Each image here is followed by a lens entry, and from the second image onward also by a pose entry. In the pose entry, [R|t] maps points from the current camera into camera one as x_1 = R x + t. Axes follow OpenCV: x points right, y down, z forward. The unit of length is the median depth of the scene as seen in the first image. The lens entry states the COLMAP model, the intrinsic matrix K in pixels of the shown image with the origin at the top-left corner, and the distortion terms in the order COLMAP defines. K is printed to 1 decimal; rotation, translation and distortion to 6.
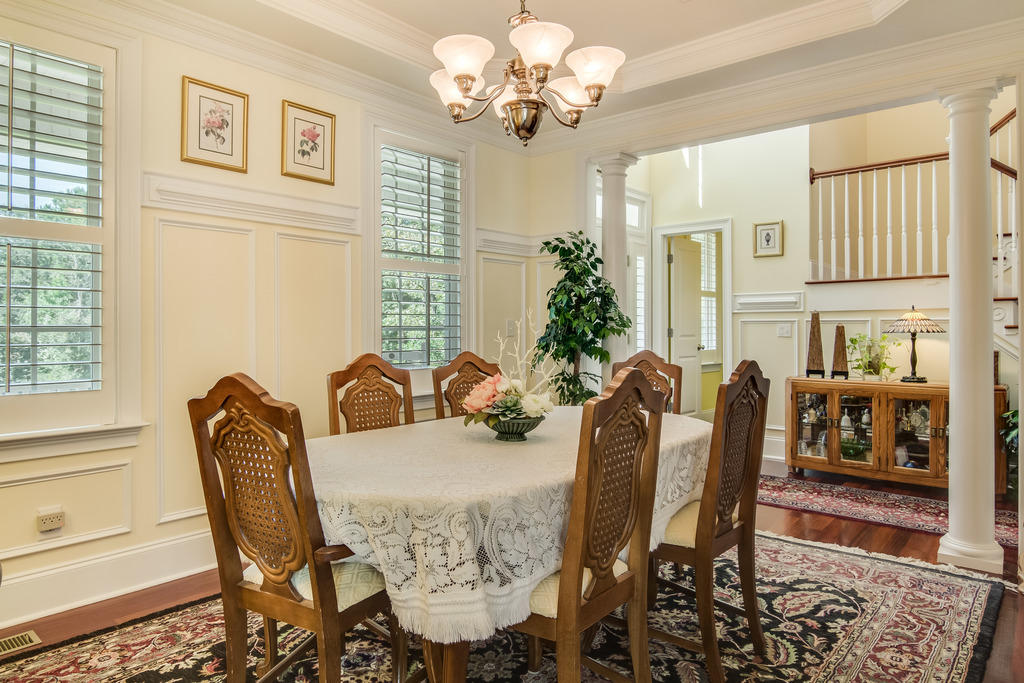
lens RADIAL K [[635.1, 0, 510.2], [0, 635.1, 325.9], [0, 0, 1]] dist [-0.000898, -0.000681]
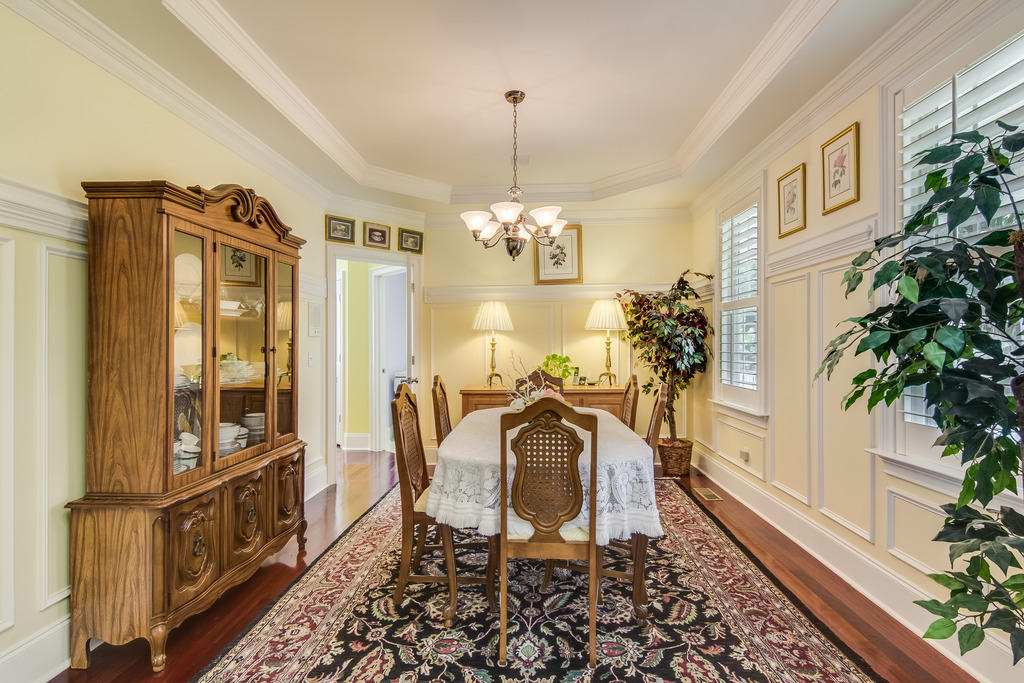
lens RADIAL K [[516.6, 0, 512.0], [0, 516.6, 341.5], [0, 0, 1]] dist [-0.017317, -0.001757]
pose [[-0.785833, -0.000616, -0.618439, 0.827856], [0.003647, 0.999978, -0.005629, -0.029401], [0.618429, -0.006679, -0.785813, 1.895881]]
